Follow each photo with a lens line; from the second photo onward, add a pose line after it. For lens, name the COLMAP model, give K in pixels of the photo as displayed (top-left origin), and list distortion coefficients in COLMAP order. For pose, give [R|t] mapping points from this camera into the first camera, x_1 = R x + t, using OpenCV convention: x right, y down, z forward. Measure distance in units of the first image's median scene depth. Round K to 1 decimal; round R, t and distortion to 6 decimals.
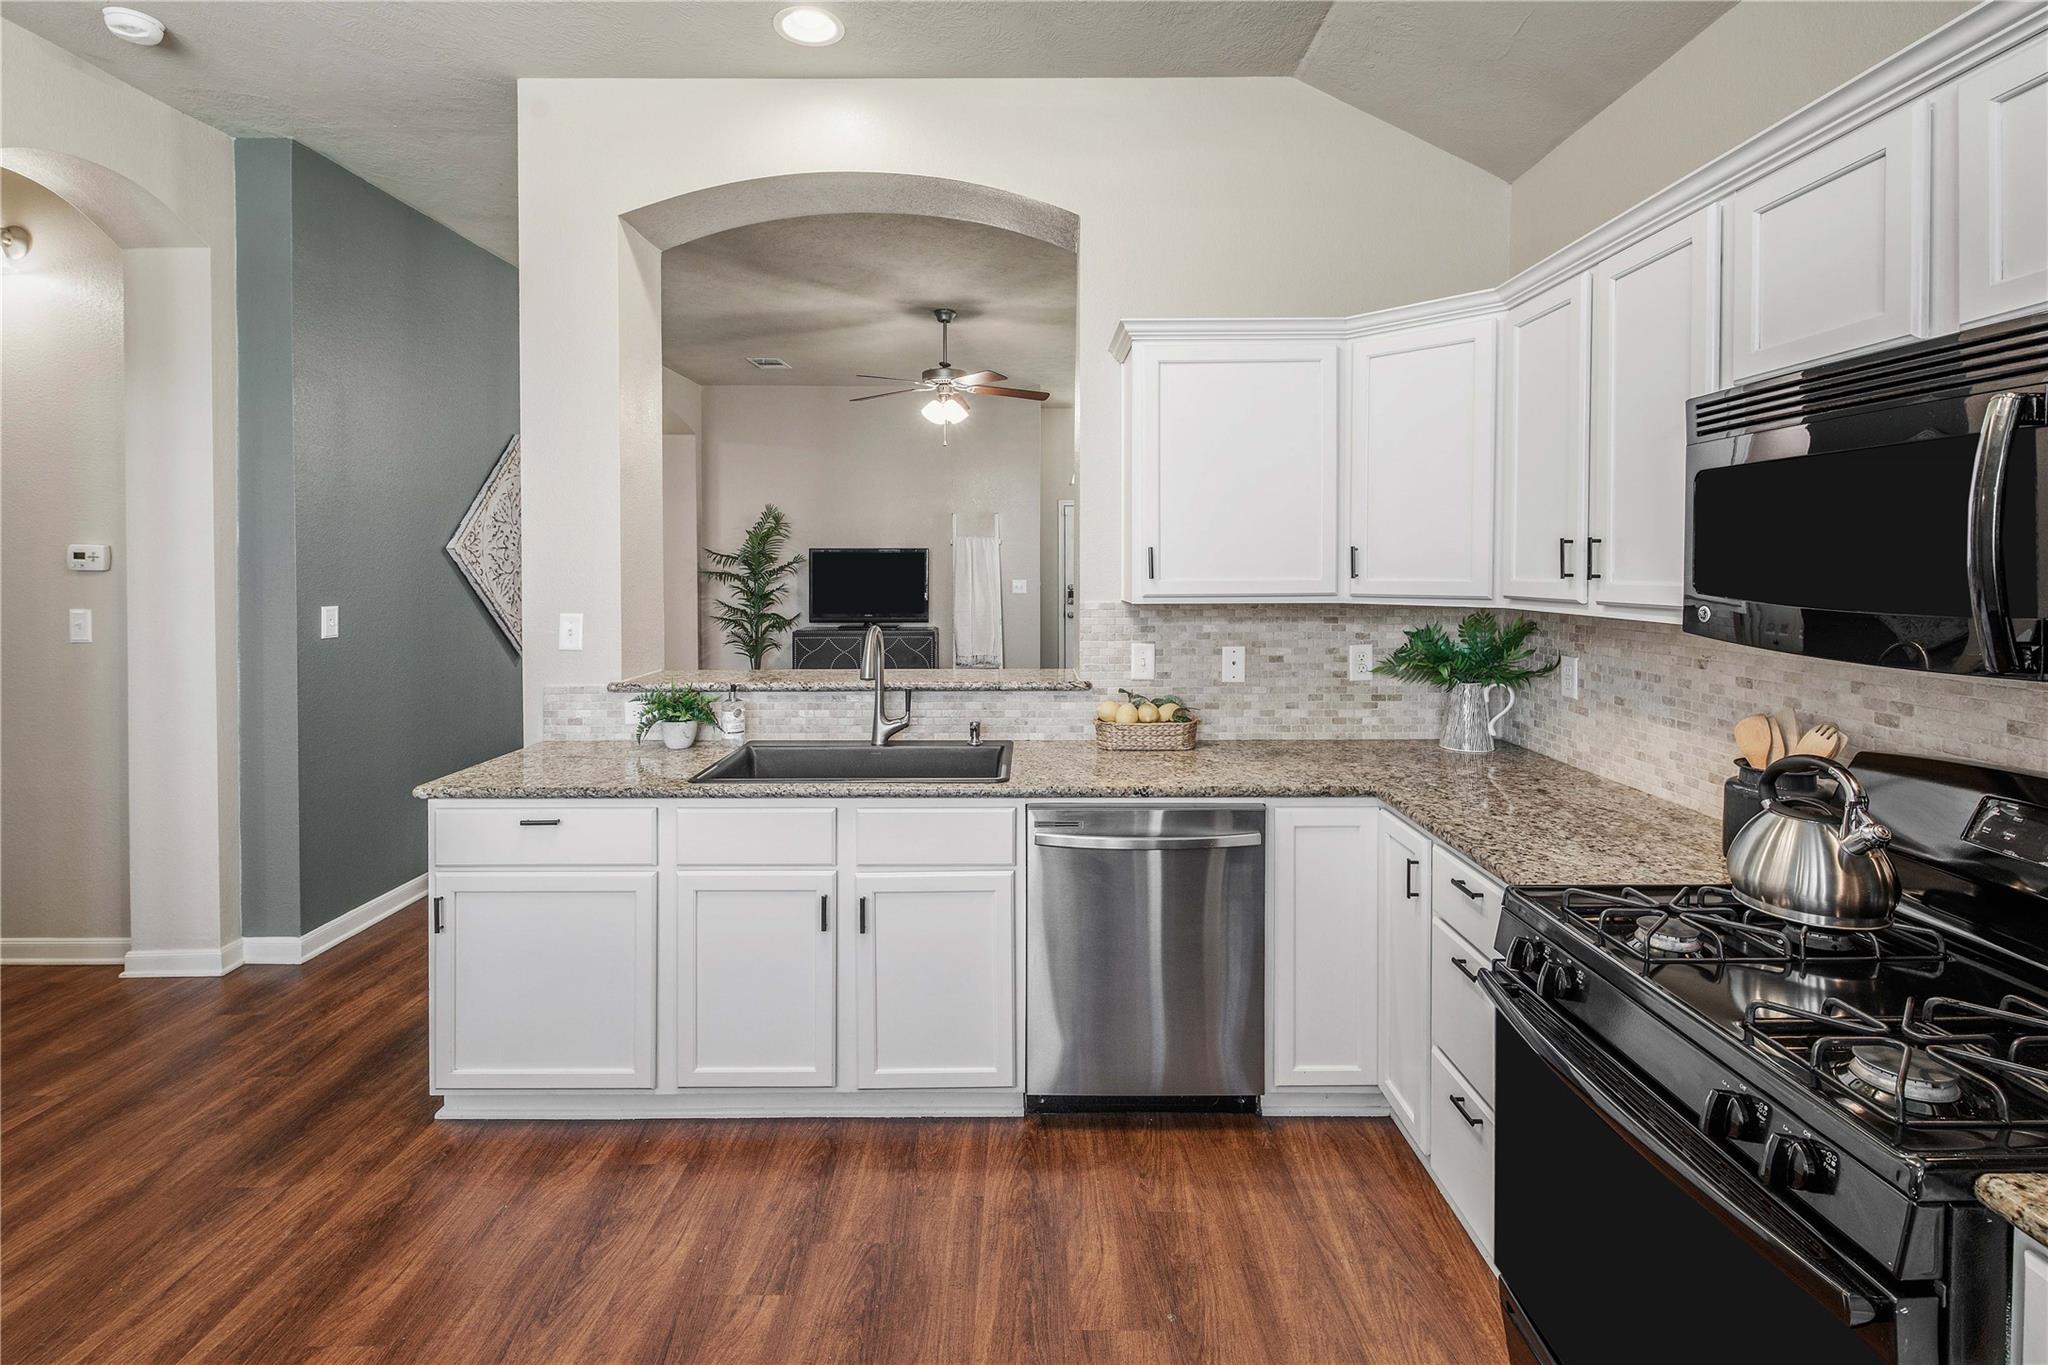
lens RADIAL K [[894.8, 0, 1022.1], [0, 894.8, 574.1], [0, 0, 1]] dist [0.010387, -0.000304]
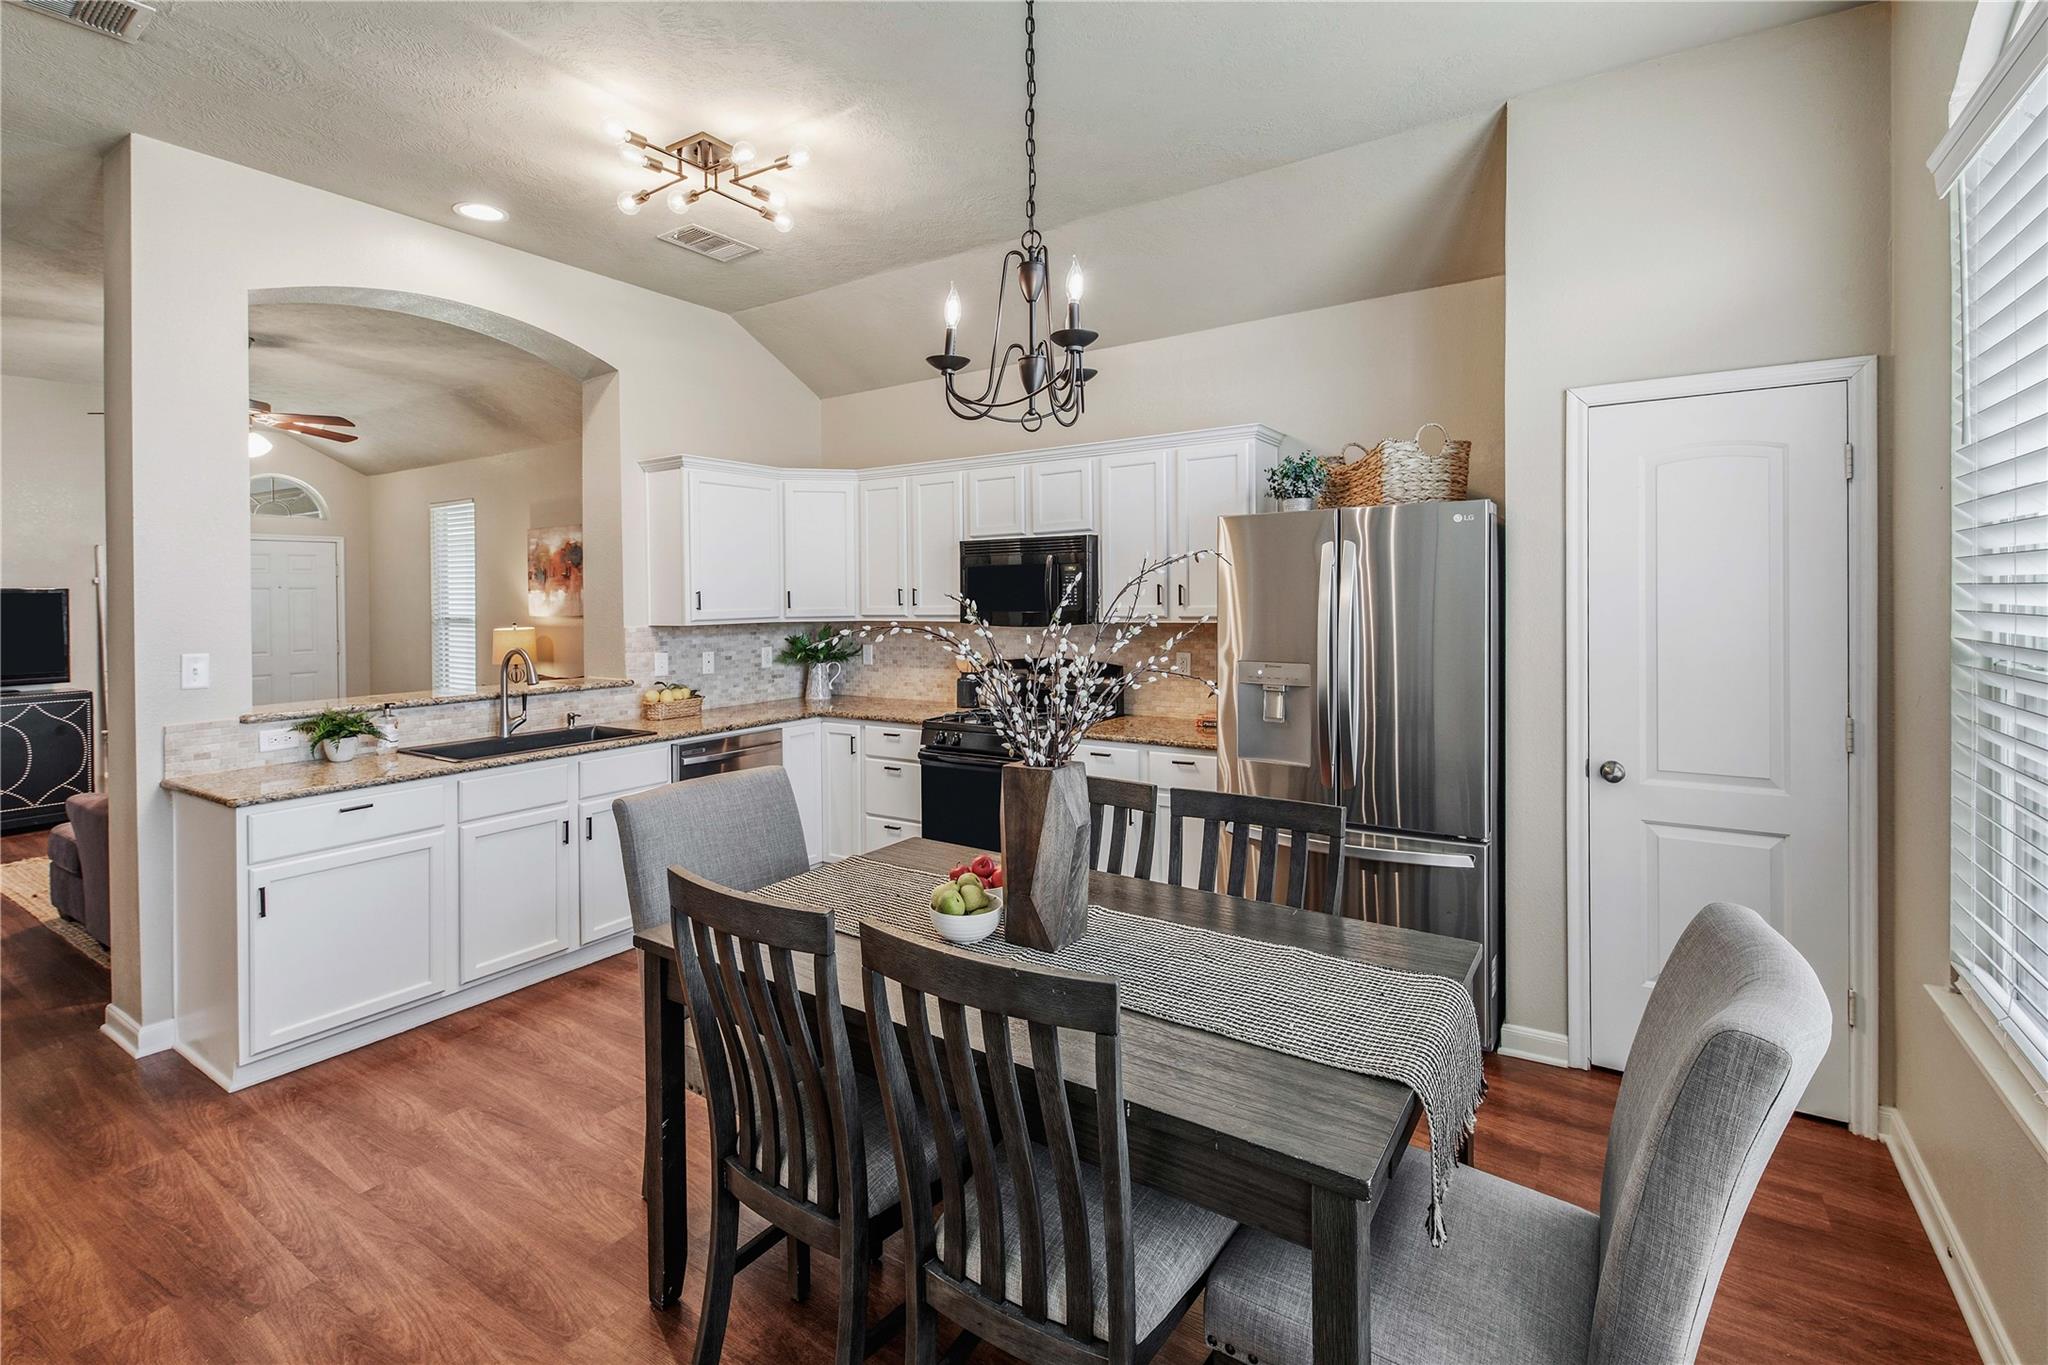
lens RADIAL K [[912.6, 0, 1023.3], [0, 912.6, 598.8], [0, 0, 1]] dist [0.000186, -0.000330]
pose [[0.532689, -0.005504, 0.846293, -0.890059], [0.019309, 0.999798, -0.005652, 0.004570], [-0.846090, 0.019352, 0.532688, -0.386965]]
